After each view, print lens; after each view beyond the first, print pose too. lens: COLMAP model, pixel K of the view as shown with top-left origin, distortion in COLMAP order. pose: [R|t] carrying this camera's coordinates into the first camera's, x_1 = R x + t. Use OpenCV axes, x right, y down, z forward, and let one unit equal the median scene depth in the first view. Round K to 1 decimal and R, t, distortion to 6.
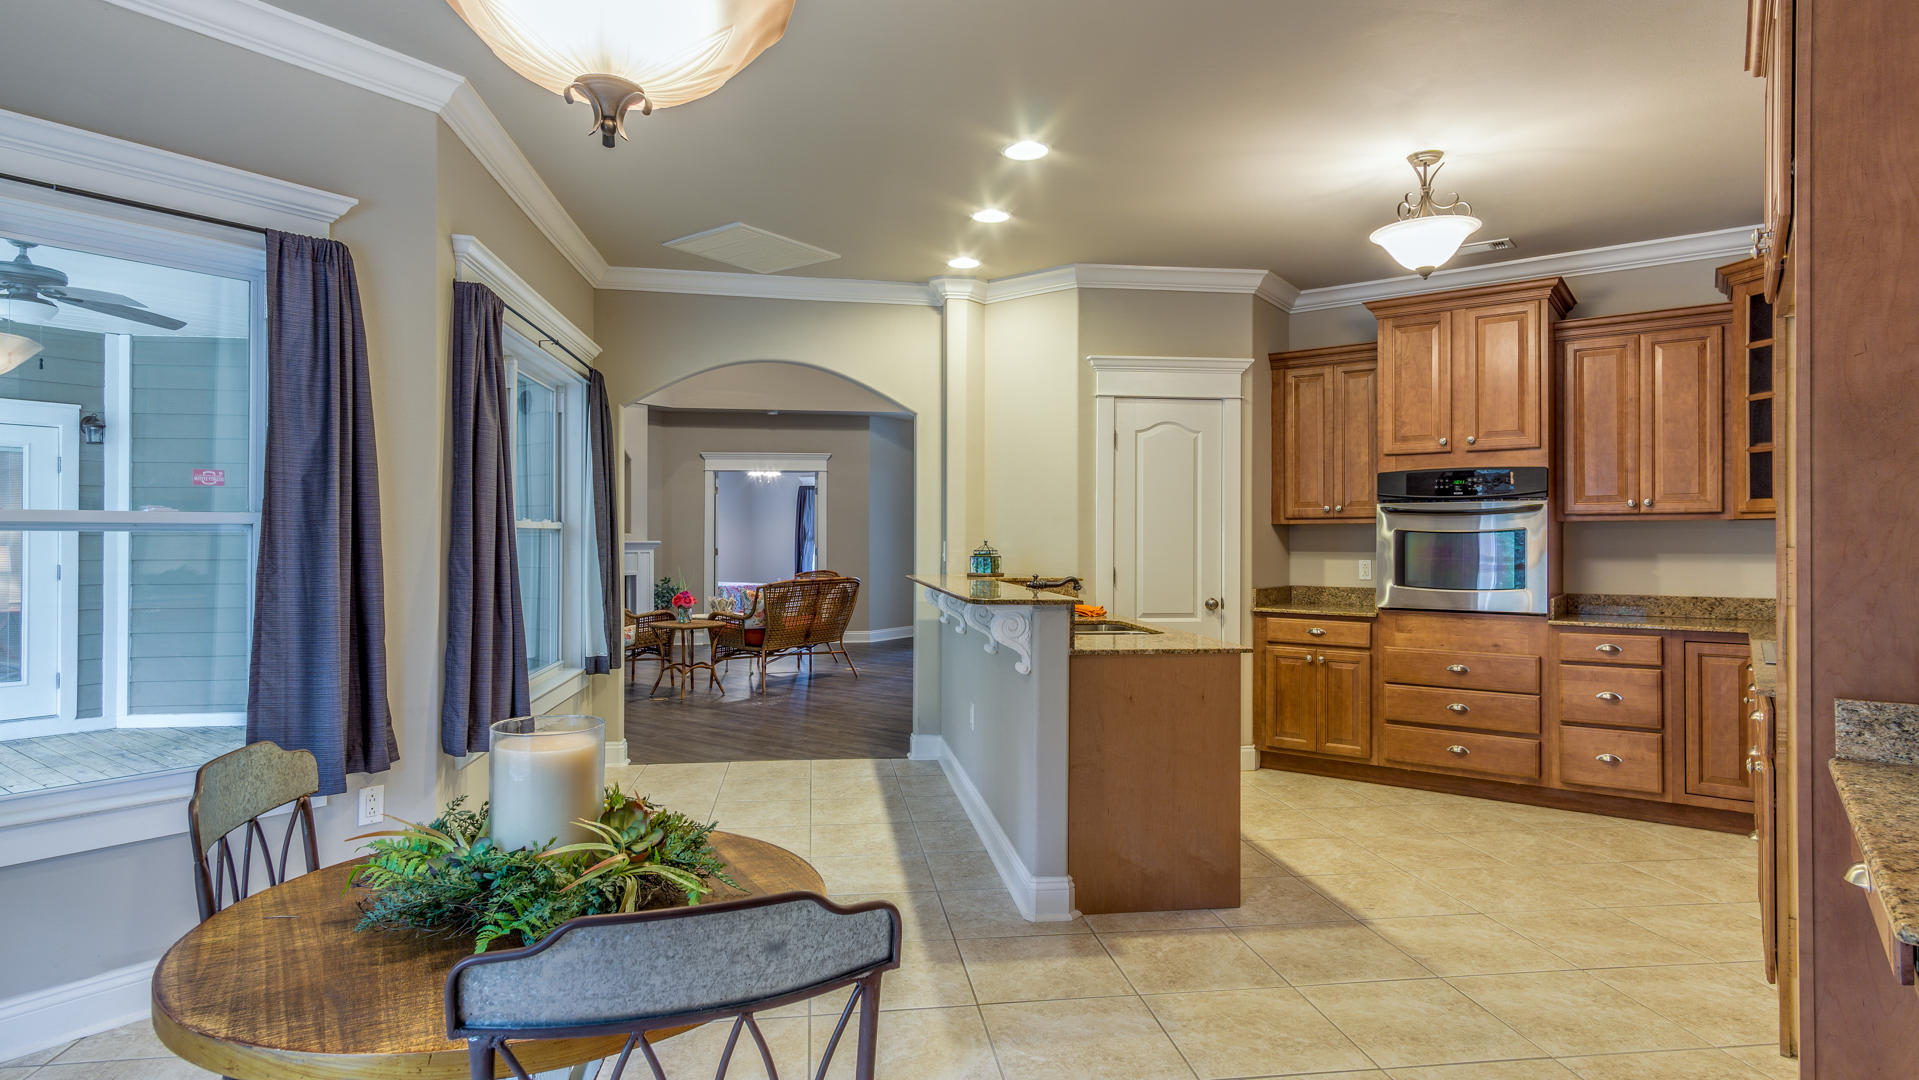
lens RADIAL K [[1074.6, 0, 965.2], [0, 1074.6, 556.8], [0, 0, 1]] dist [0.001730, 0.000558]
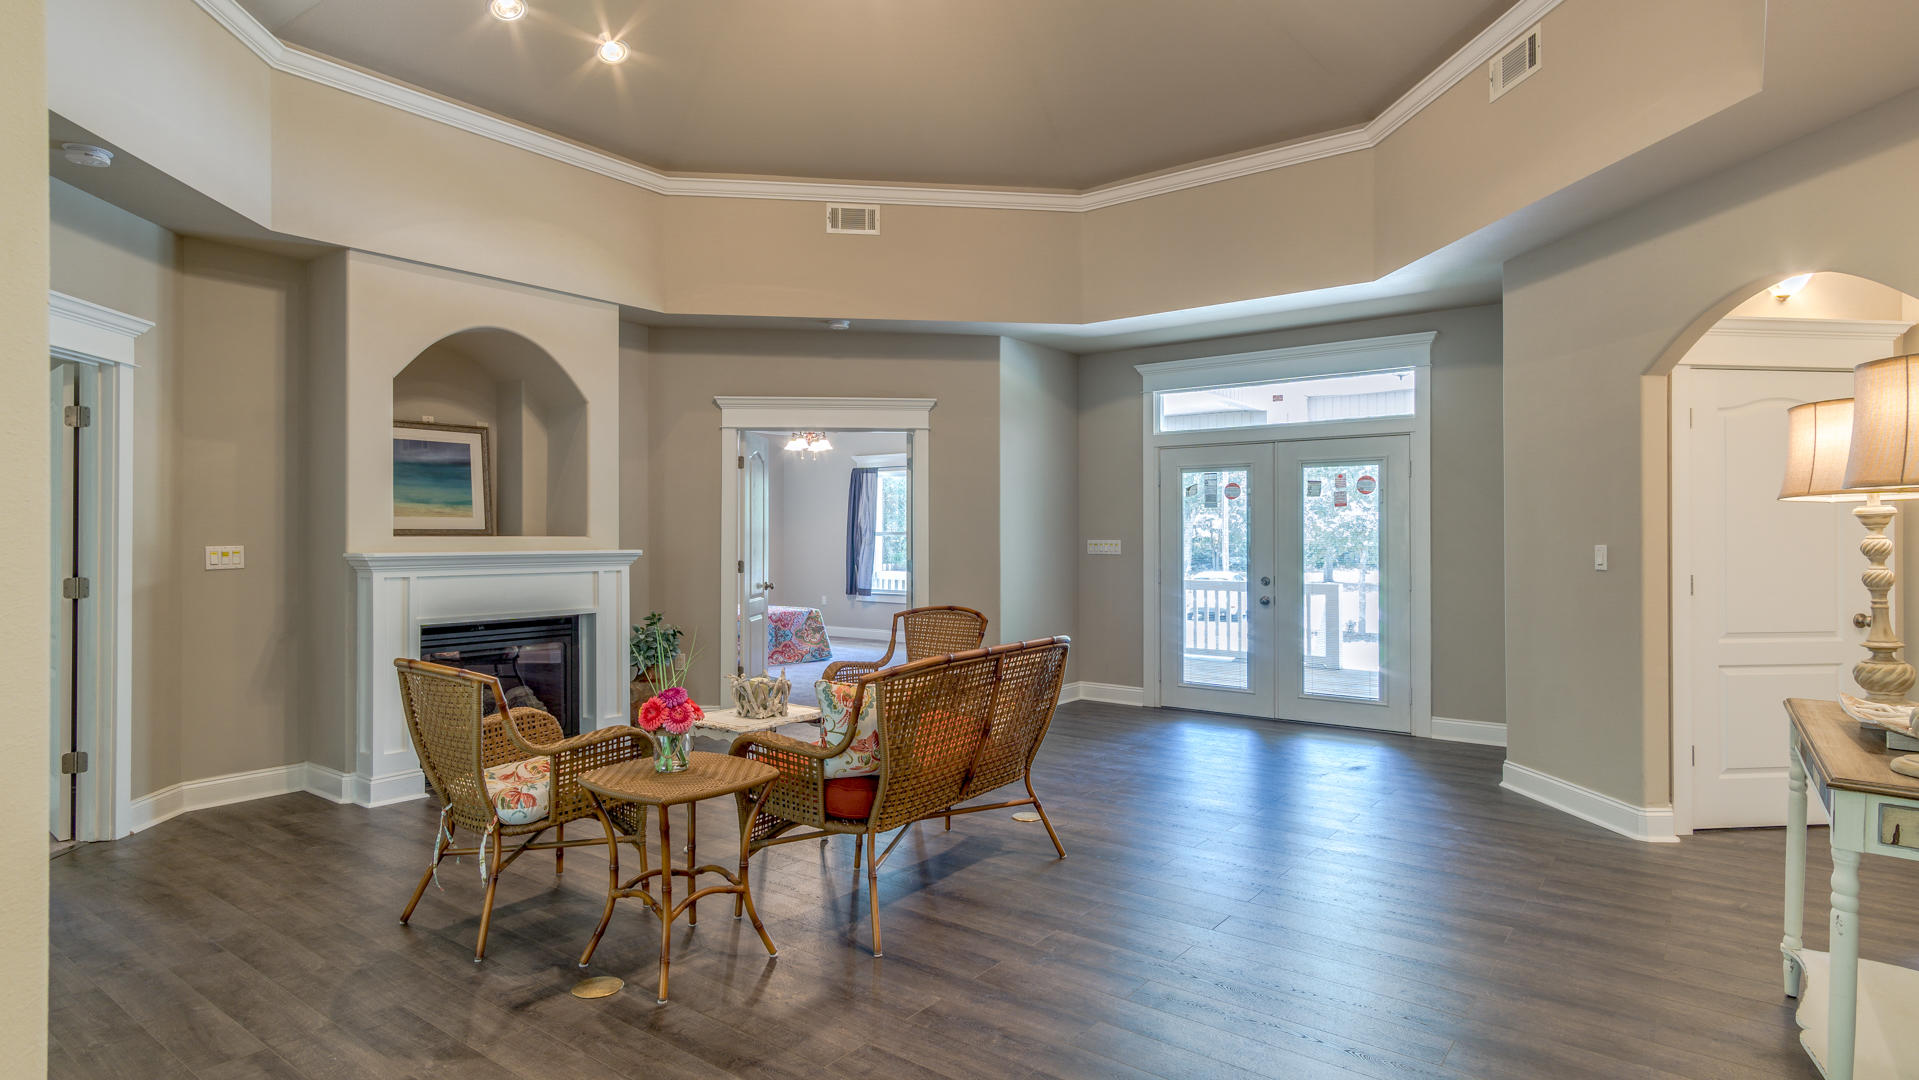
lens RADIAL K [[1030.4, 0, 952.0], [0, 1030.4, 531.8], [0, 0, 1]] dist [0.009387, 0.000287]
pose [[0.999865, -0.002664, -0.016212, -0.144134], [0.002296, 0.999741, -0.022642, -0.013908], [0.016268, 0.022602, 0.999612, 0.588966]]
